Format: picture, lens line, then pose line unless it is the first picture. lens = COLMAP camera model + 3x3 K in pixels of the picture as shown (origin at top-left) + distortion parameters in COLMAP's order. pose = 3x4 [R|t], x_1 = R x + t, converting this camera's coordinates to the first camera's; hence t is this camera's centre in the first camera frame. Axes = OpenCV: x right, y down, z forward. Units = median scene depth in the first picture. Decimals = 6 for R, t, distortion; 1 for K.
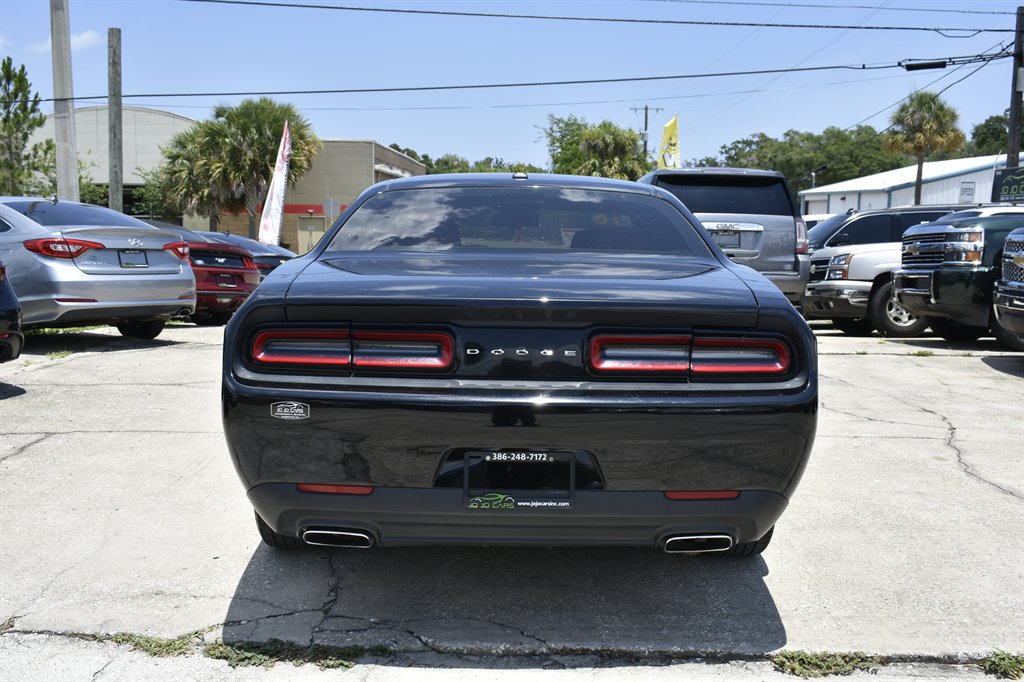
lens RADIAL K [[1080.3, 0, 510.6], [0, 1080.3, 335.2], [0, 0, 1]] dist [-0.021342, 0.000000]
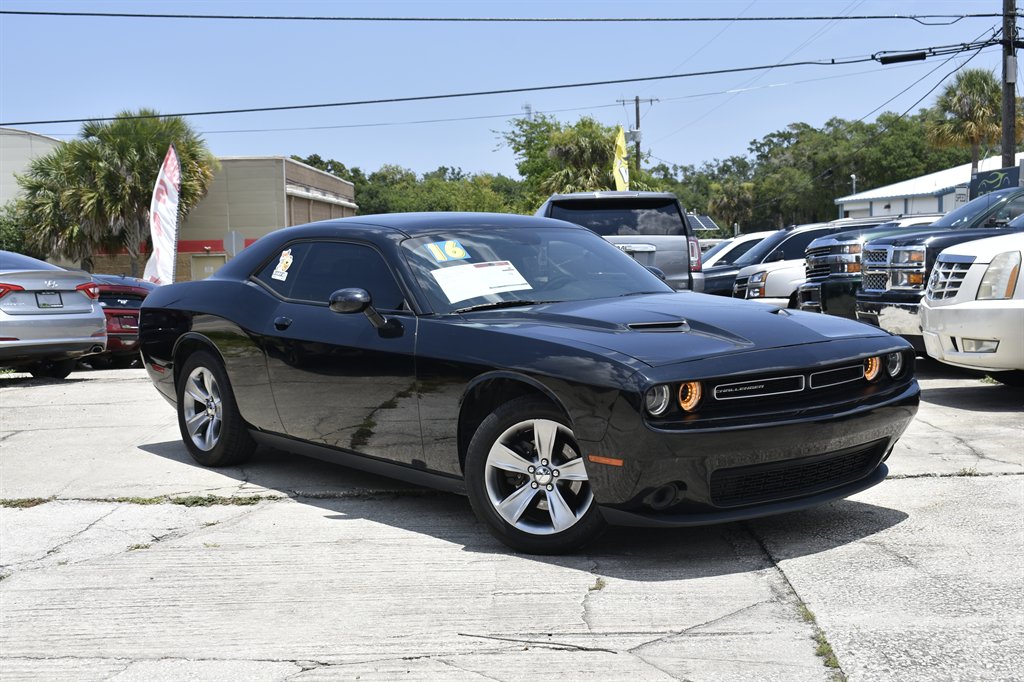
lens RADIAL K [[1498.1, 0, 512.6], [0, 1498.1, 339.0], [0, 0, 1]] dist [-0.015813, 0.000000]
pose [[0.999082, -0.038720, 0.018351, 0.019014], [0.039531, 0.998153, -0.046127, 0.013217], [-0.016531, 0.046810, 0.998767, -0.117100]]
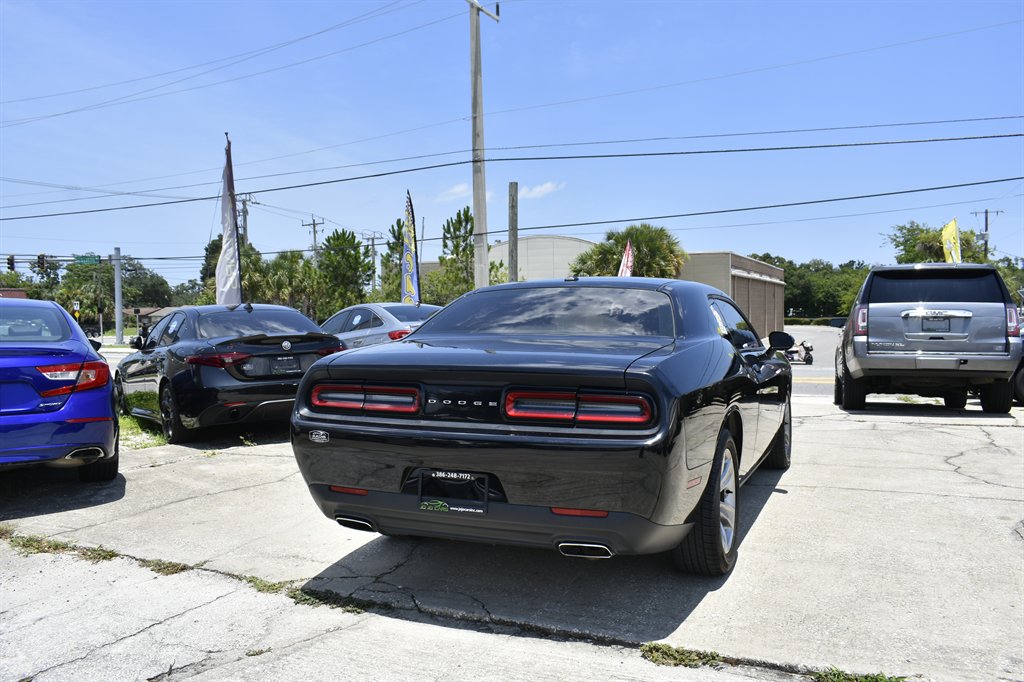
lens RADIAL K [[848.4, 0, 512.3], [0, 848.4, 337.5], [0, 0, 1]] dist [-0.023022, 0.005709]
pose [[0.916494, -0.008711, -0.399953, 0.040398], [-0.023545, 0.996855, -0.075665, 0.001042], [0.399354, 0.078763, 0.913407, -0.000659]]
